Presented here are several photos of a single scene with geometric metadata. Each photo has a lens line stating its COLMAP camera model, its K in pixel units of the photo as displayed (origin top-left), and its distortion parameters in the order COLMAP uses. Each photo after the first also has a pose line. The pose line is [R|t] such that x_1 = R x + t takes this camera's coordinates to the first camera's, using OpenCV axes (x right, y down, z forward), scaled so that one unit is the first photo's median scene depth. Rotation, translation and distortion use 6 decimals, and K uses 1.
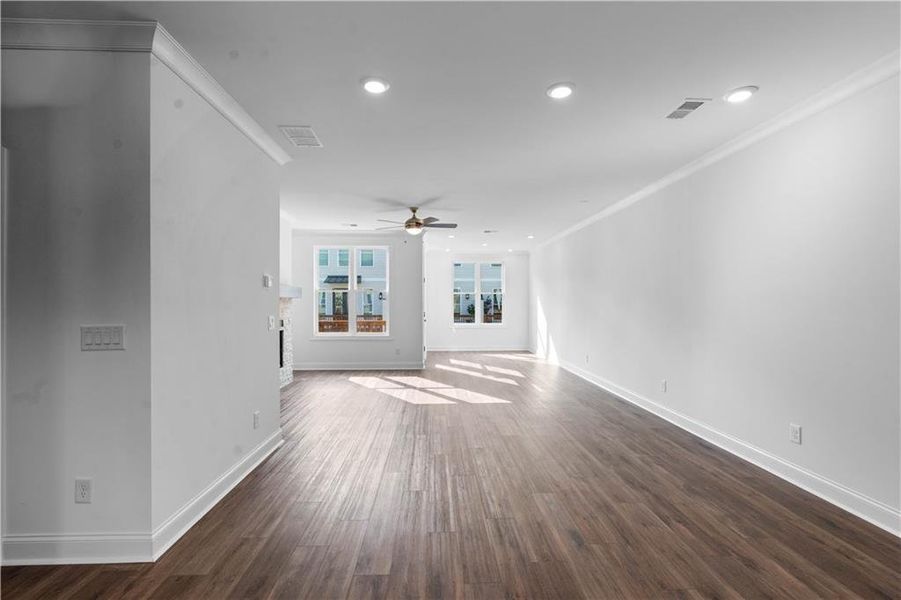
lens RADIAL K [[403.2, 0, 450.5], [0, 403.2, 300.0], [0, 0, 1]] dist [-0.001918, 0.000109]
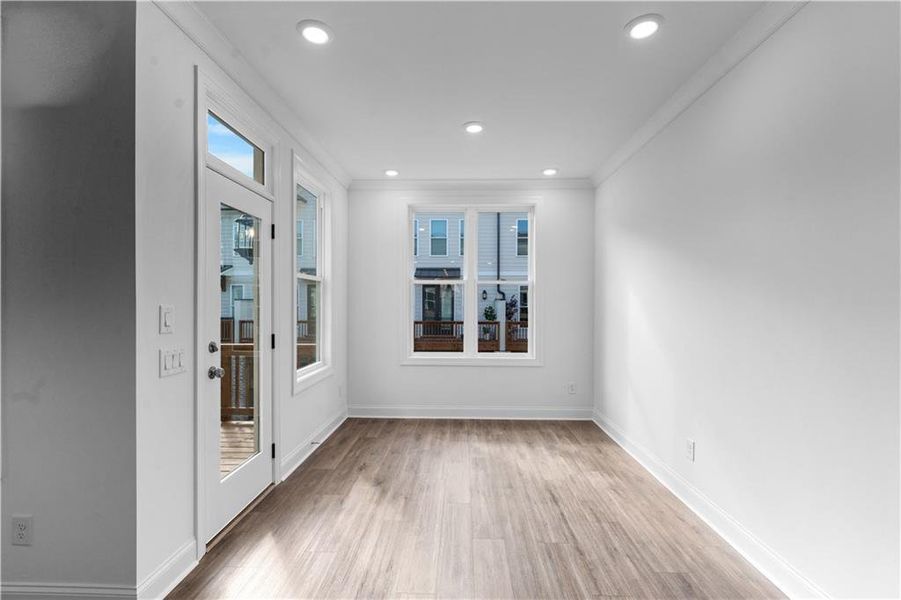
lens RADIAL K [[403.2, 0, 450.5], [0, 403.2, 300.0], [0, 0, 1]] dist [-0.001918, 0.000109]
pose [[0.997257, -0.000045, -0.074016, 0.109117], [-0.000177, 0.999996, -0.002983, 0.004975], [0.074015, 0.002988, 0.997253, 0.807594]]
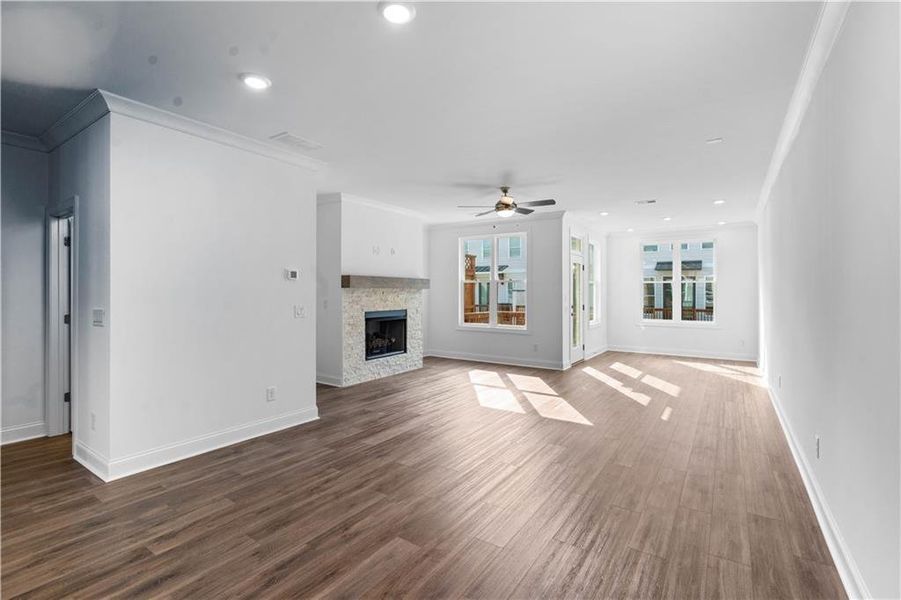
lens RADIAL K [[410.4, 0, 454.0], [0, 410.4, 289.9], [0, 0, 1]] dist [-0.001296, -0.000033]
pose [[0.804296, -0.003334, -0.594219, 0.268775], [0.001988, 0.999994, -0.002920, 0.000464], [0.594225, 0.001167, 0.804298, 0.149211]]
